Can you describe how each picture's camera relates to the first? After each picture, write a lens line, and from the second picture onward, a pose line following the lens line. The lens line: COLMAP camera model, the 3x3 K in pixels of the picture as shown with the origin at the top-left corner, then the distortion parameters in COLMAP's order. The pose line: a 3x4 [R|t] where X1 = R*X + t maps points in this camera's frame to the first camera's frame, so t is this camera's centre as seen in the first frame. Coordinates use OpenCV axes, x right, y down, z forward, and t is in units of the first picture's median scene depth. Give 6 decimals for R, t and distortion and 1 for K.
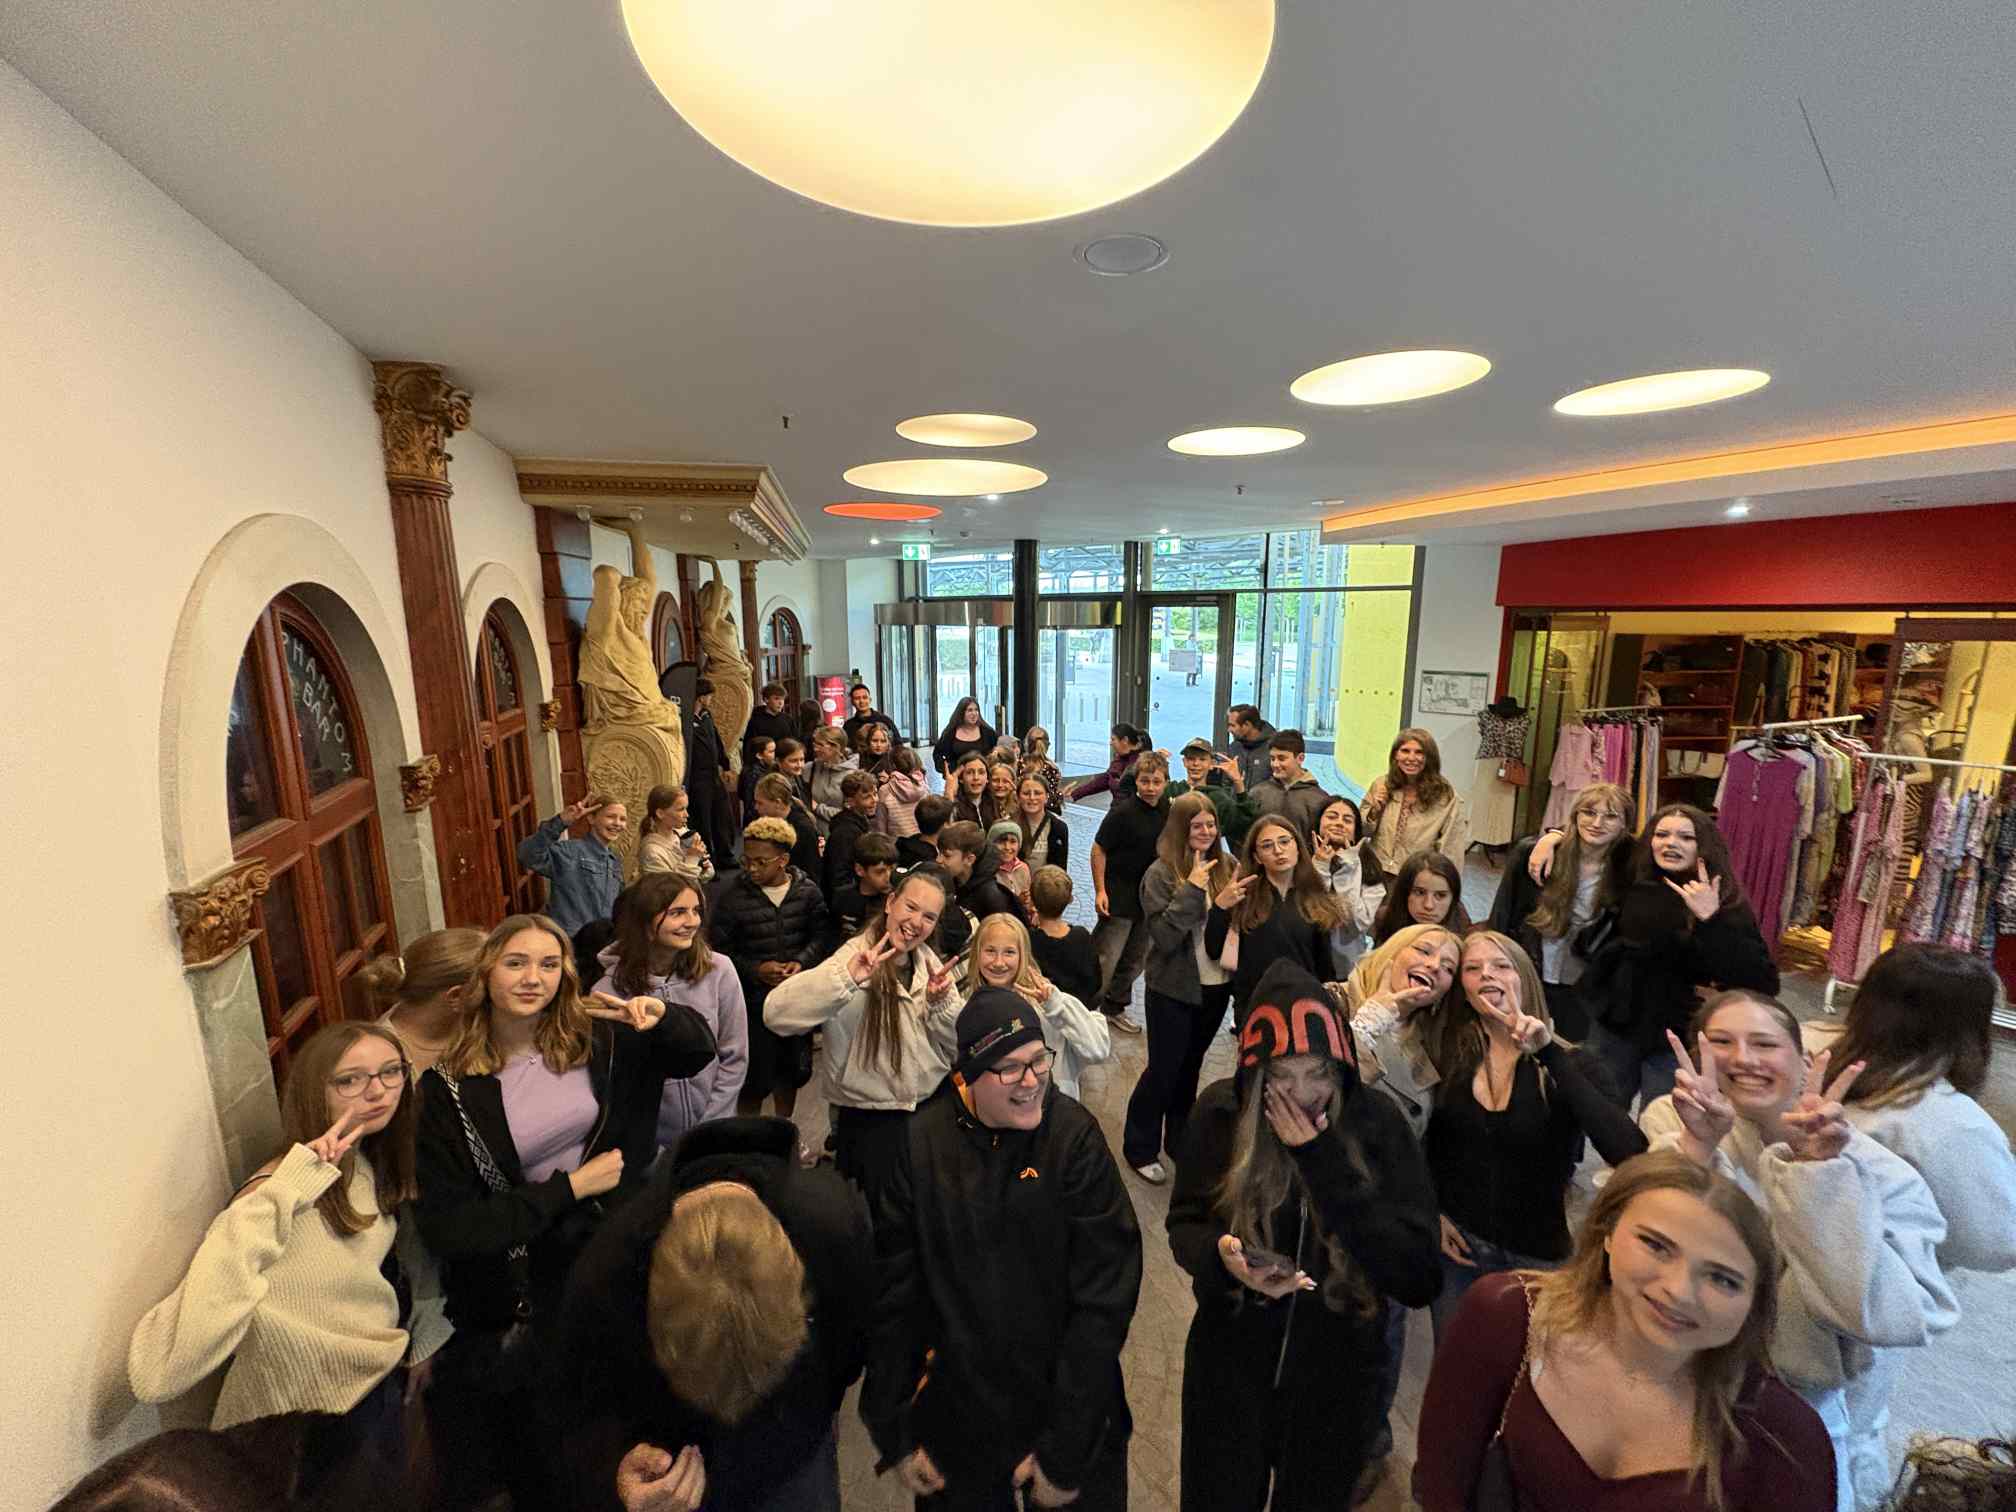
lens RADIAL K [[818.0, 0, 1008.0], [0, 818.0, 756.0], [0, 0, 1]] dist [-0.000060, -0.000015]
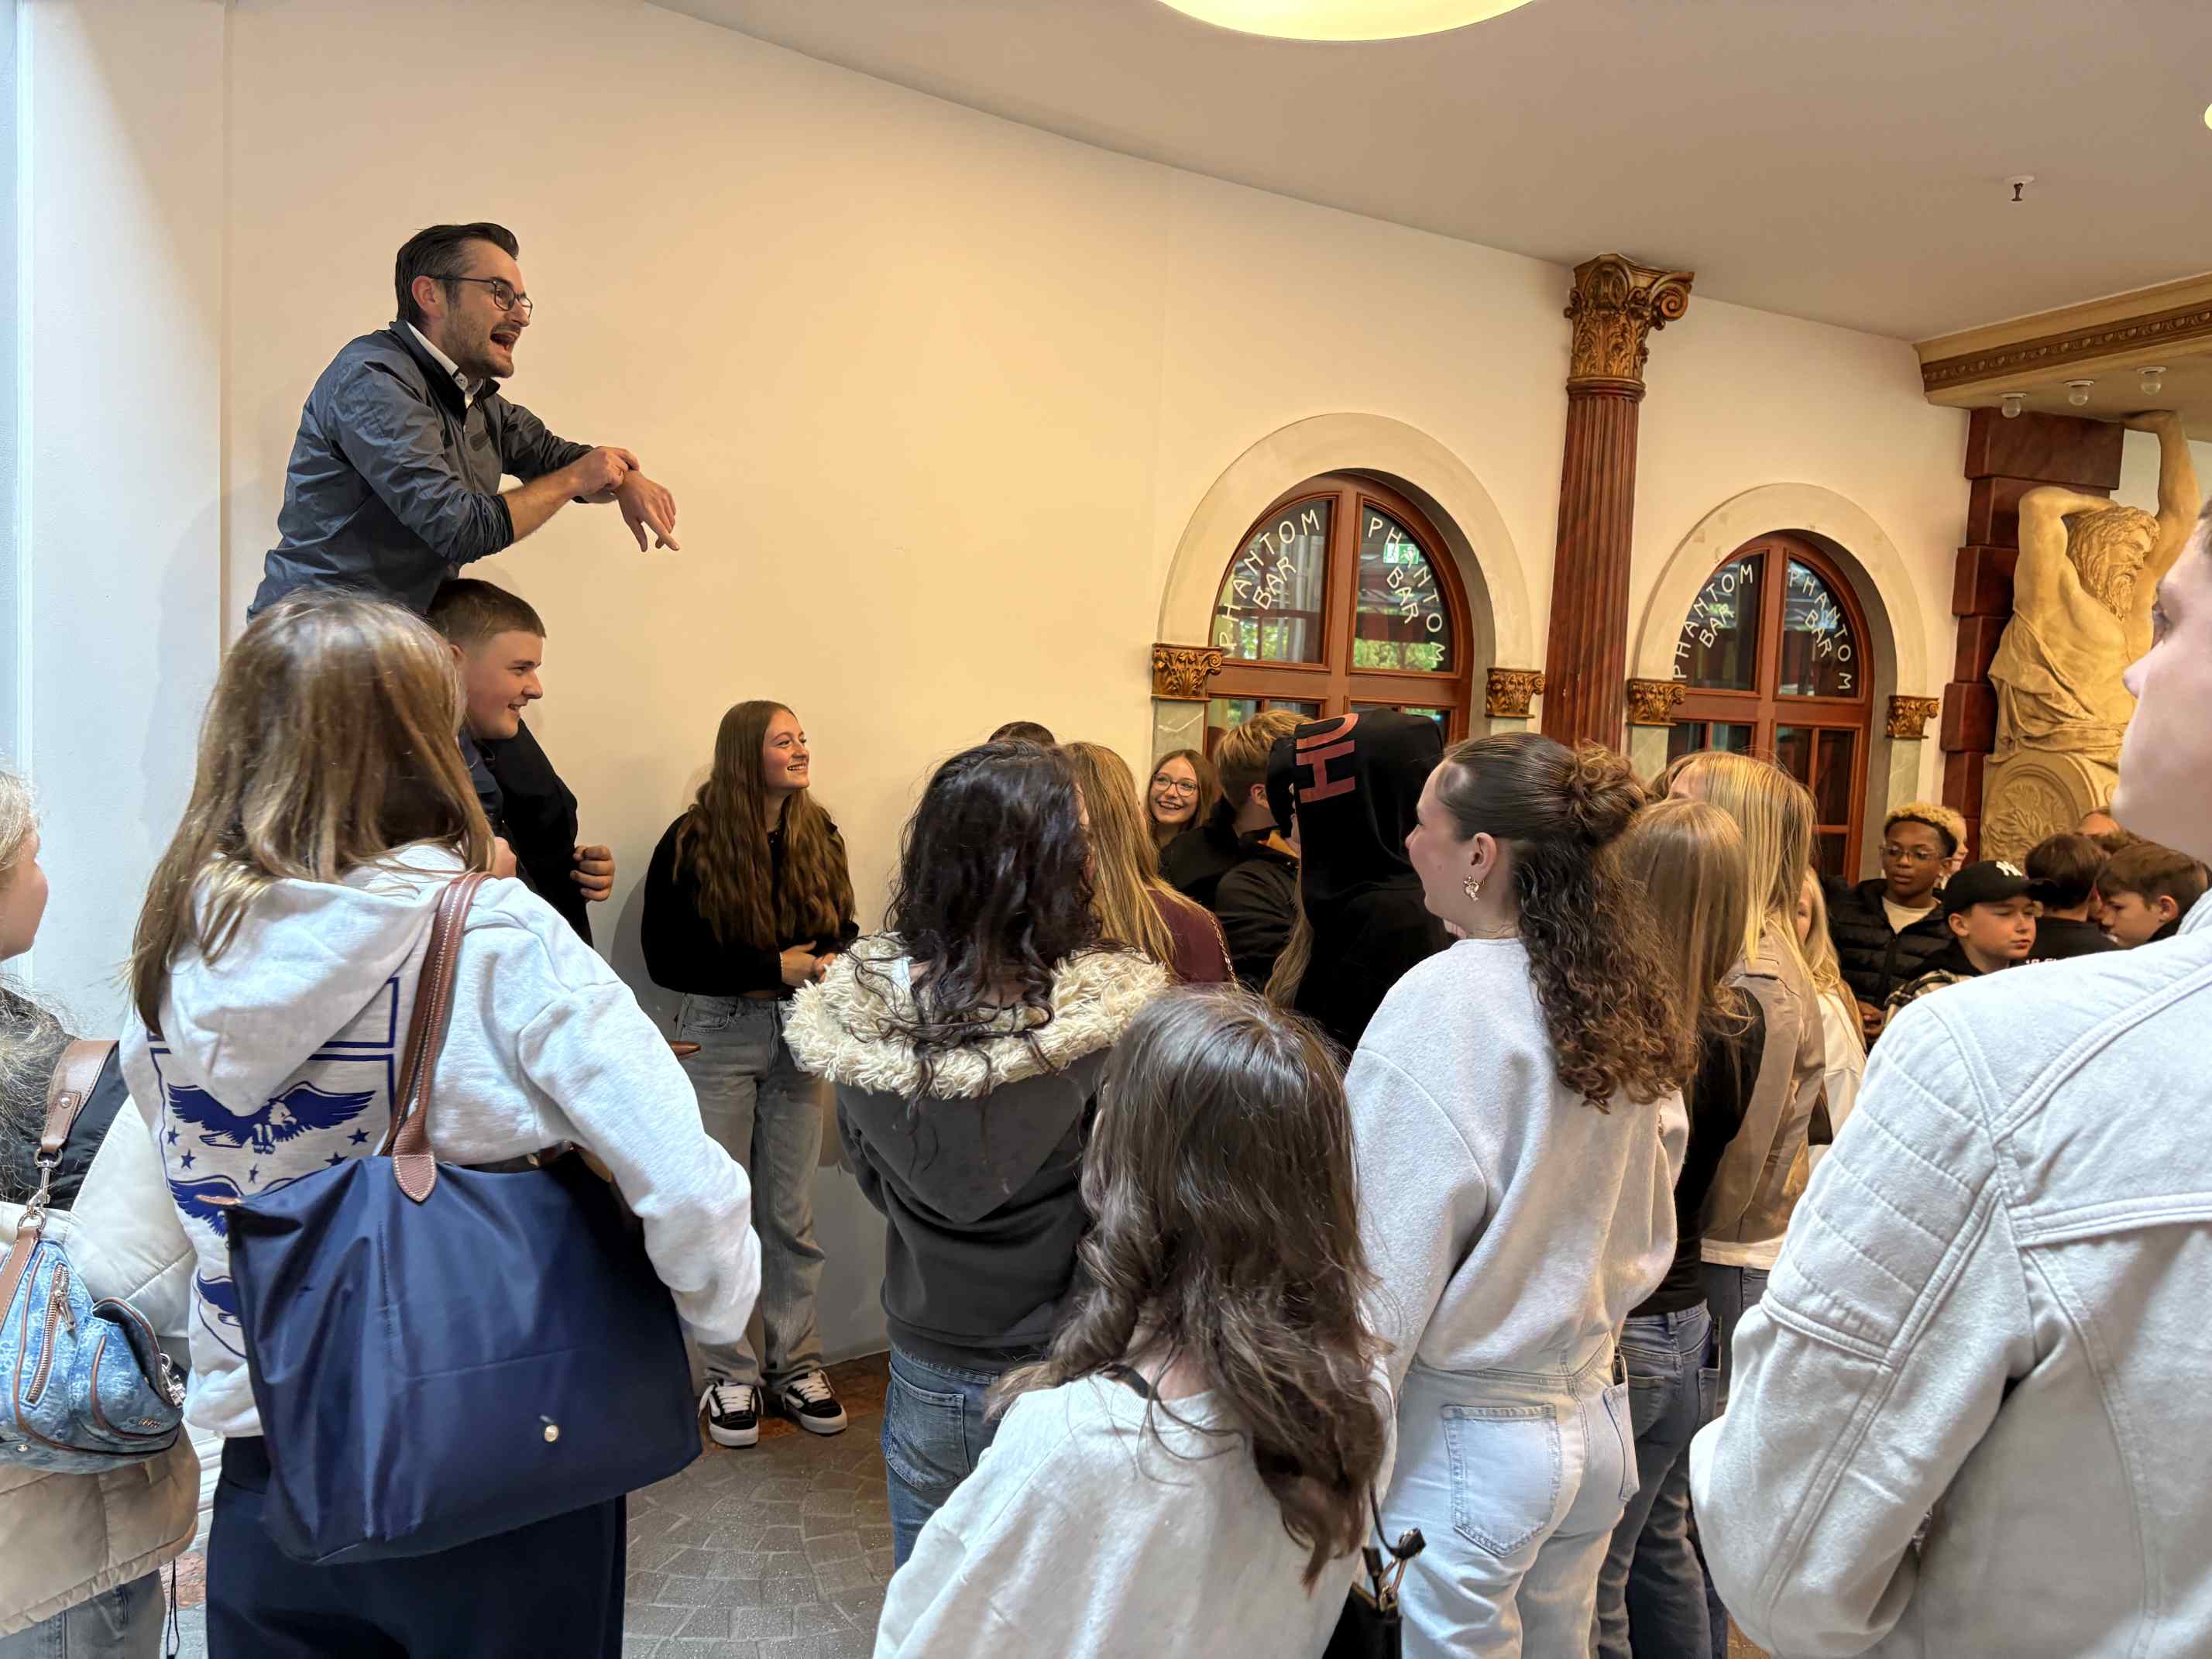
lens RADIAL K [[1676.2, 0, 1106.0], [0, 1676.2, 829.5], [0, 0, 1]] dist [0.043812, 0.003490]
pose [[0.304320, 0.063261, -0.950467, 0.509056], [-0.173687, 0.984751, 0.009932, 0.125860], [0.936601, 0.162061, 0.310667, -0.014239]]
